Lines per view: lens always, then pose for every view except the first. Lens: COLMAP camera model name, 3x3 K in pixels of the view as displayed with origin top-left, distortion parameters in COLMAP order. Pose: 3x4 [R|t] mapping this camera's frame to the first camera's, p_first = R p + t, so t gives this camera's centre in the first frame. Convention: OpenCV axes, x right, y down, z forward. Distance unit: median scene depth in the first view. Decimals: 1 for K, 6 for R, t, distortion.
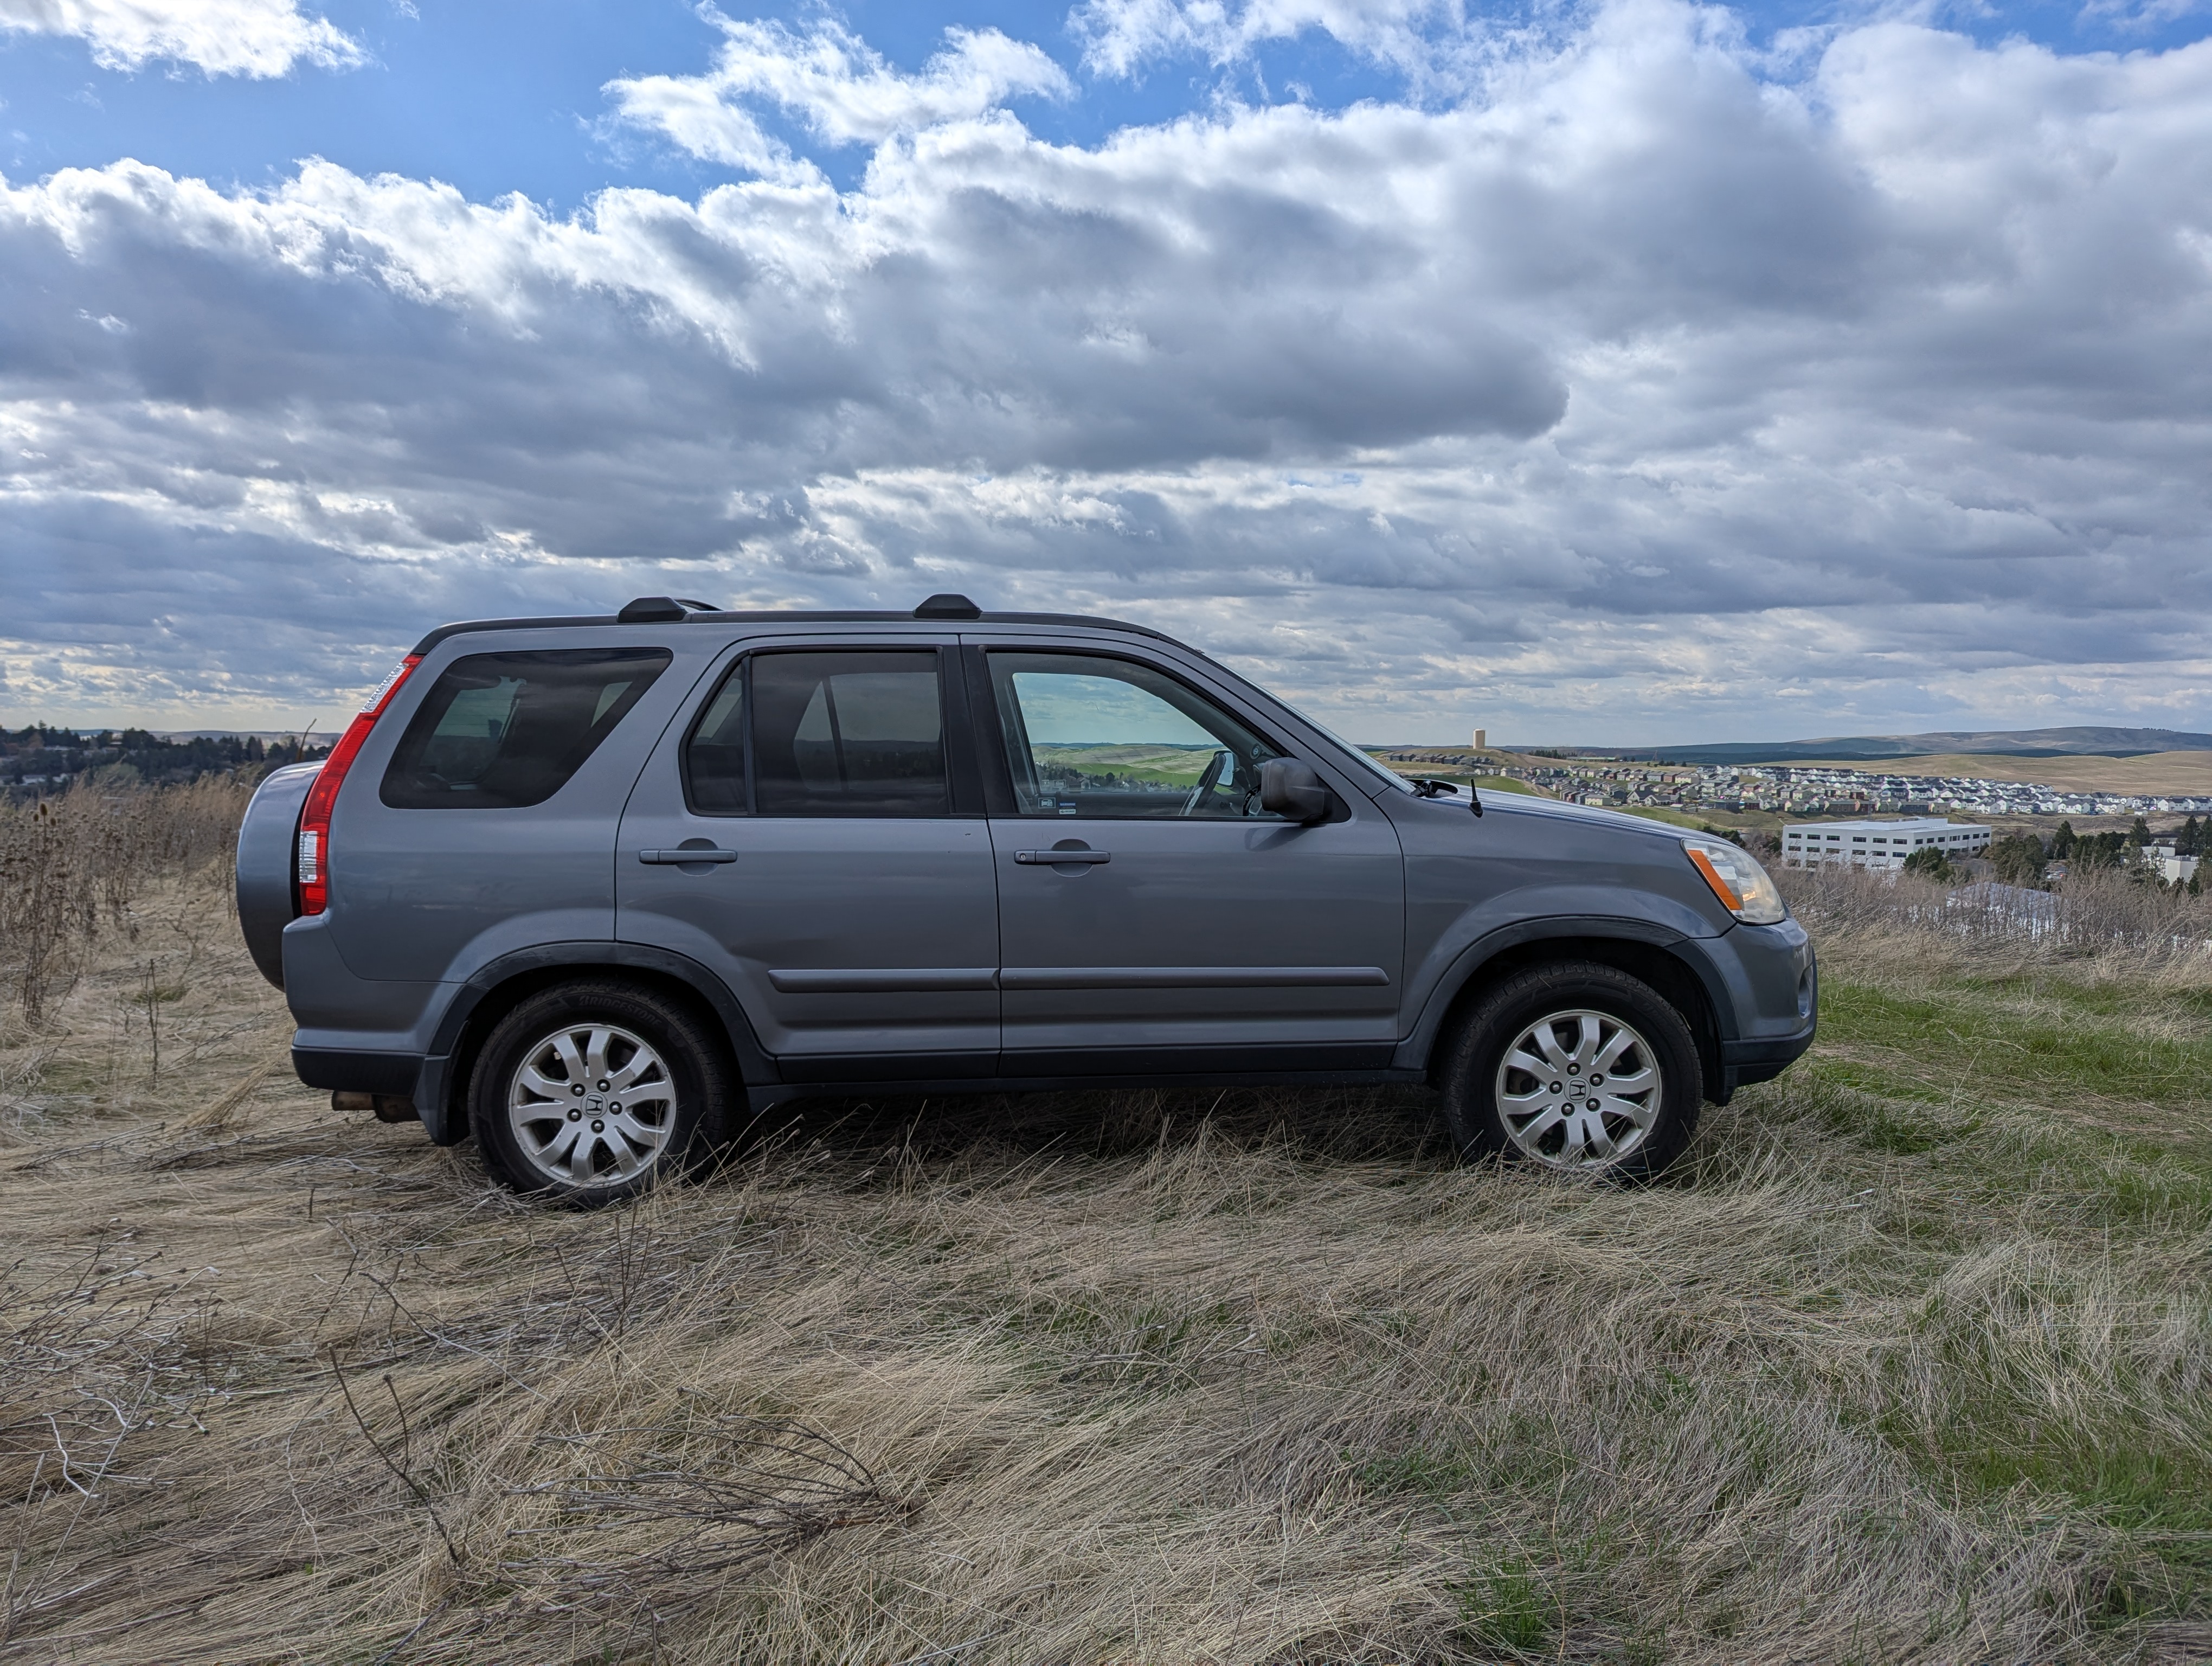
lens RADIAL K [[1555.8, 0, 1103.6], [0, 1555.8, 818.5], [0, 0, 1]] dist [0.040736, -0.035375]
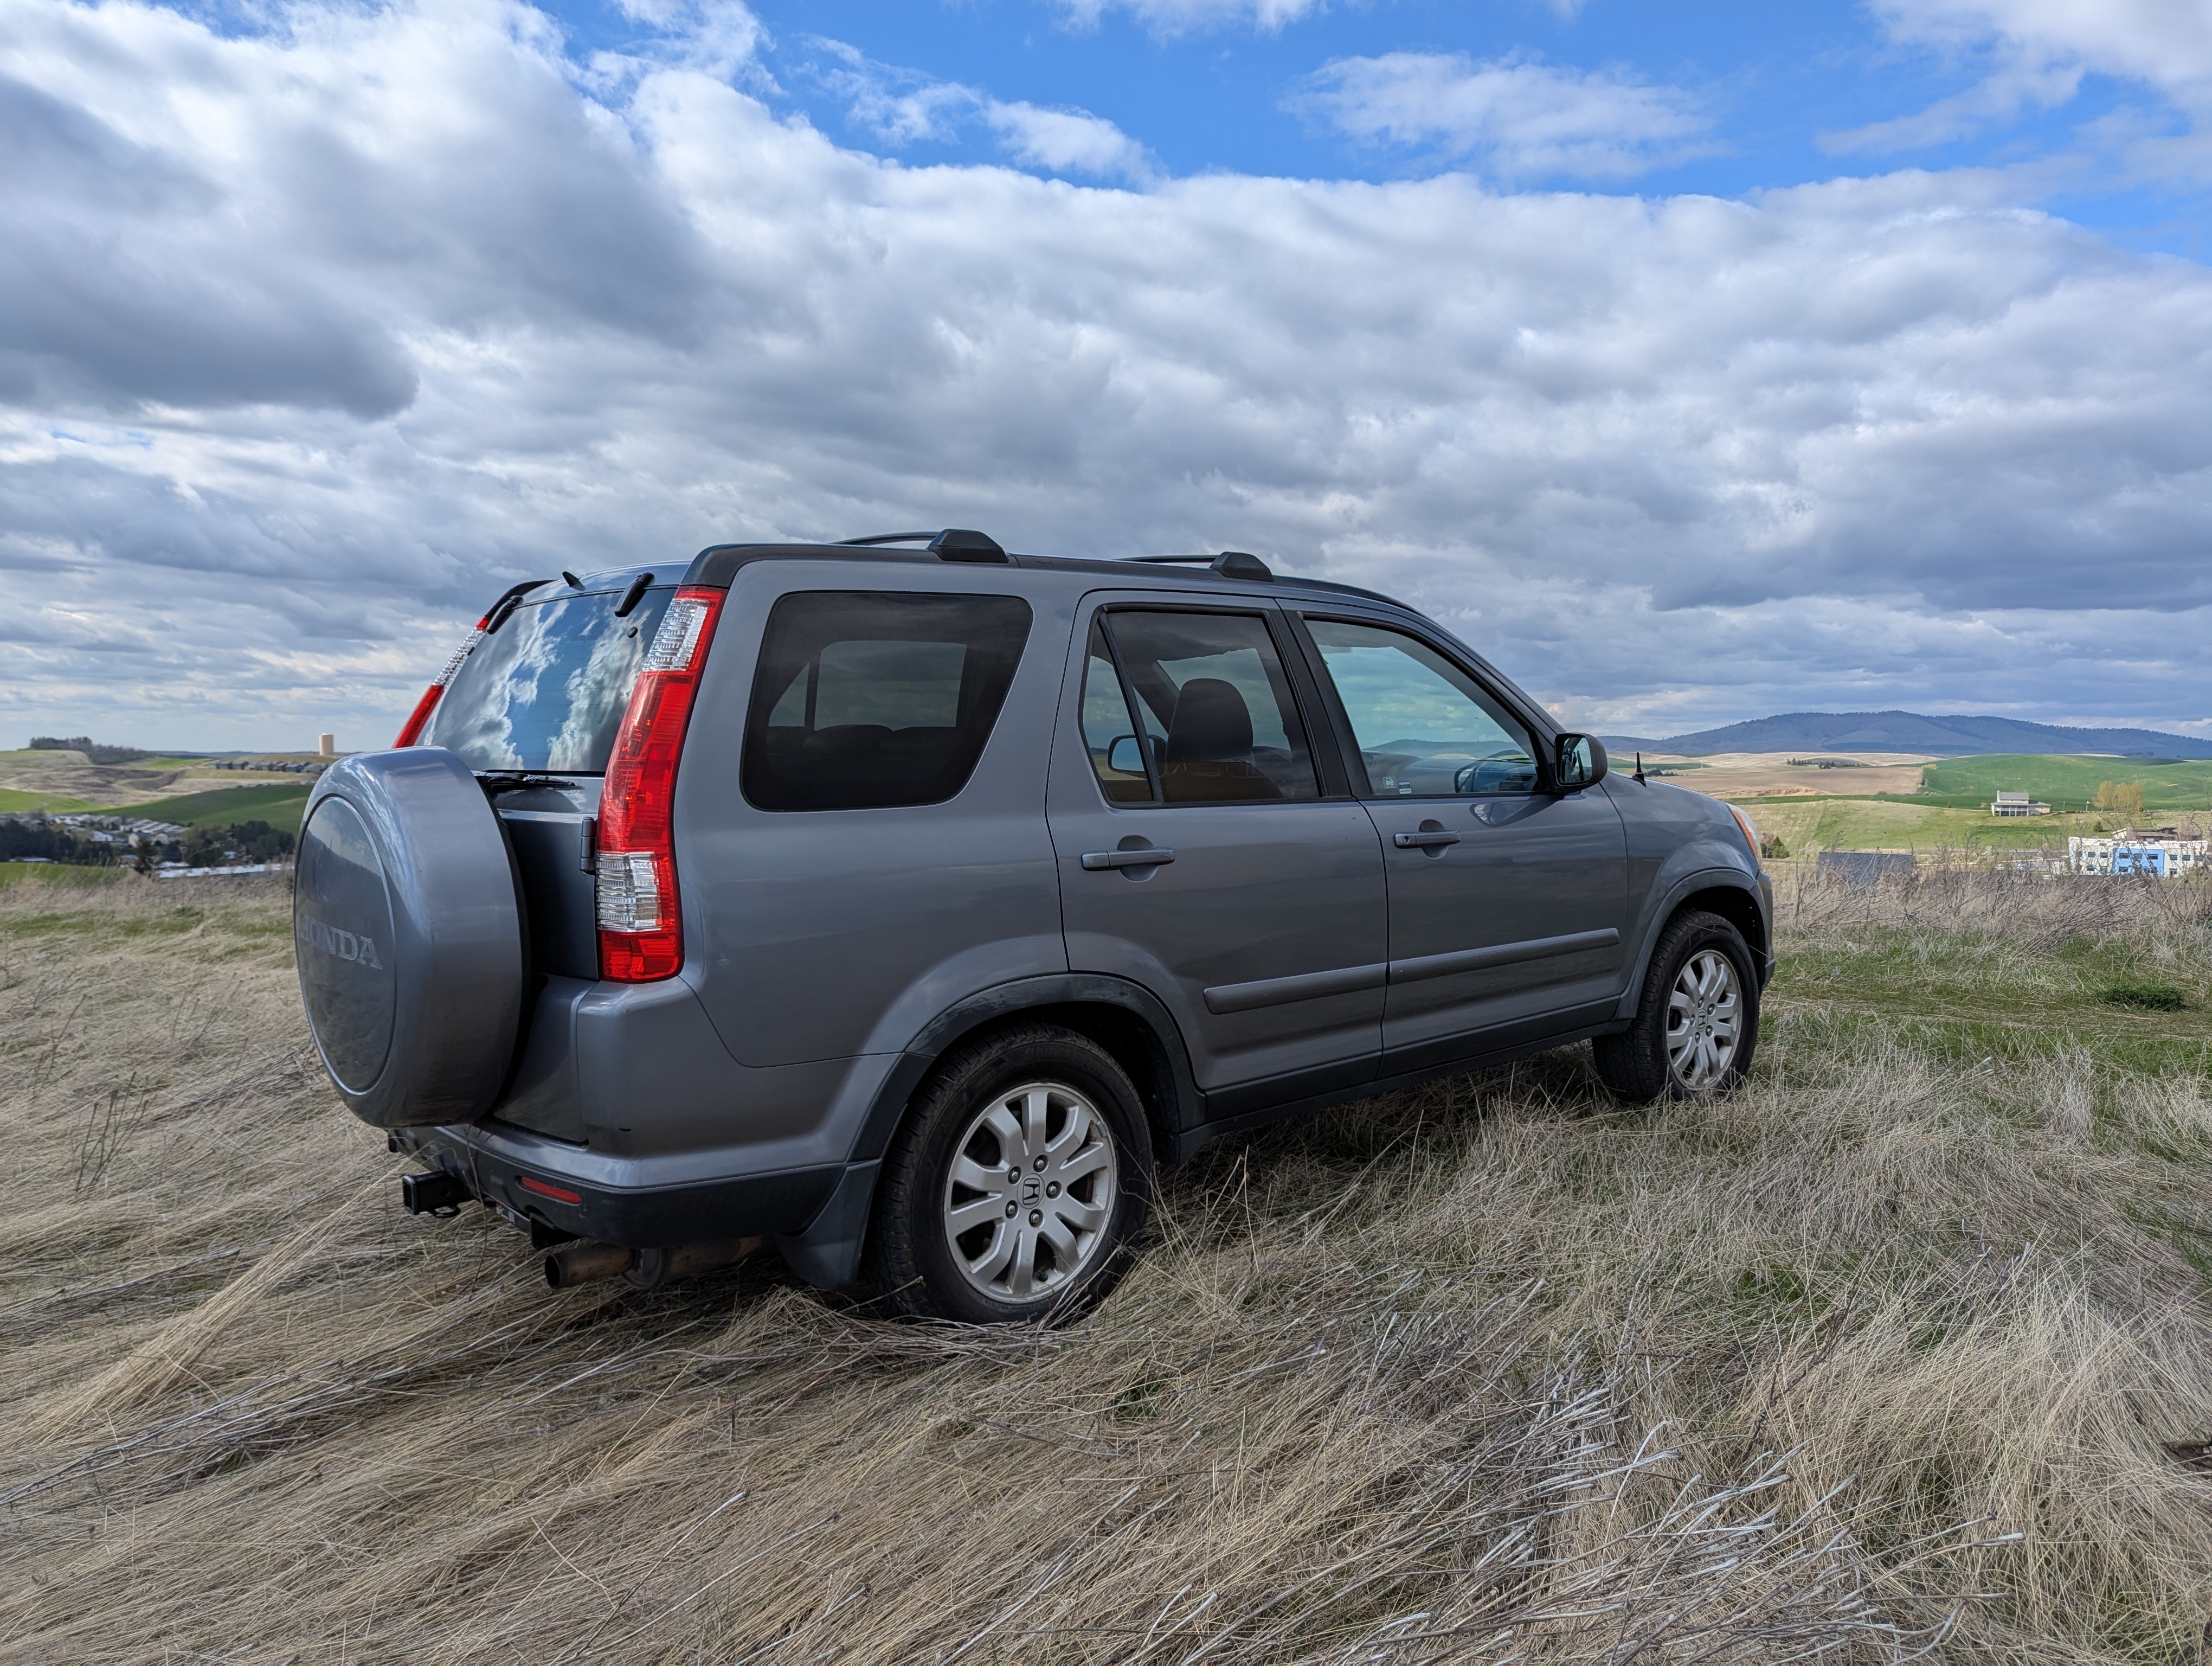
lens RADIAL K [[1553.5, 0, 1106.0], [0, 1553.5, 833.0], [0, 0, 1]] dist [0.084396, -0.084568]
pose [[0.765863, -0.041540, 0.641660, -0.777605], [0.037801, 0.999094, 0.019562, -0.004791], [-0.641891, 0.009273, 0.766740, 0.389737]]
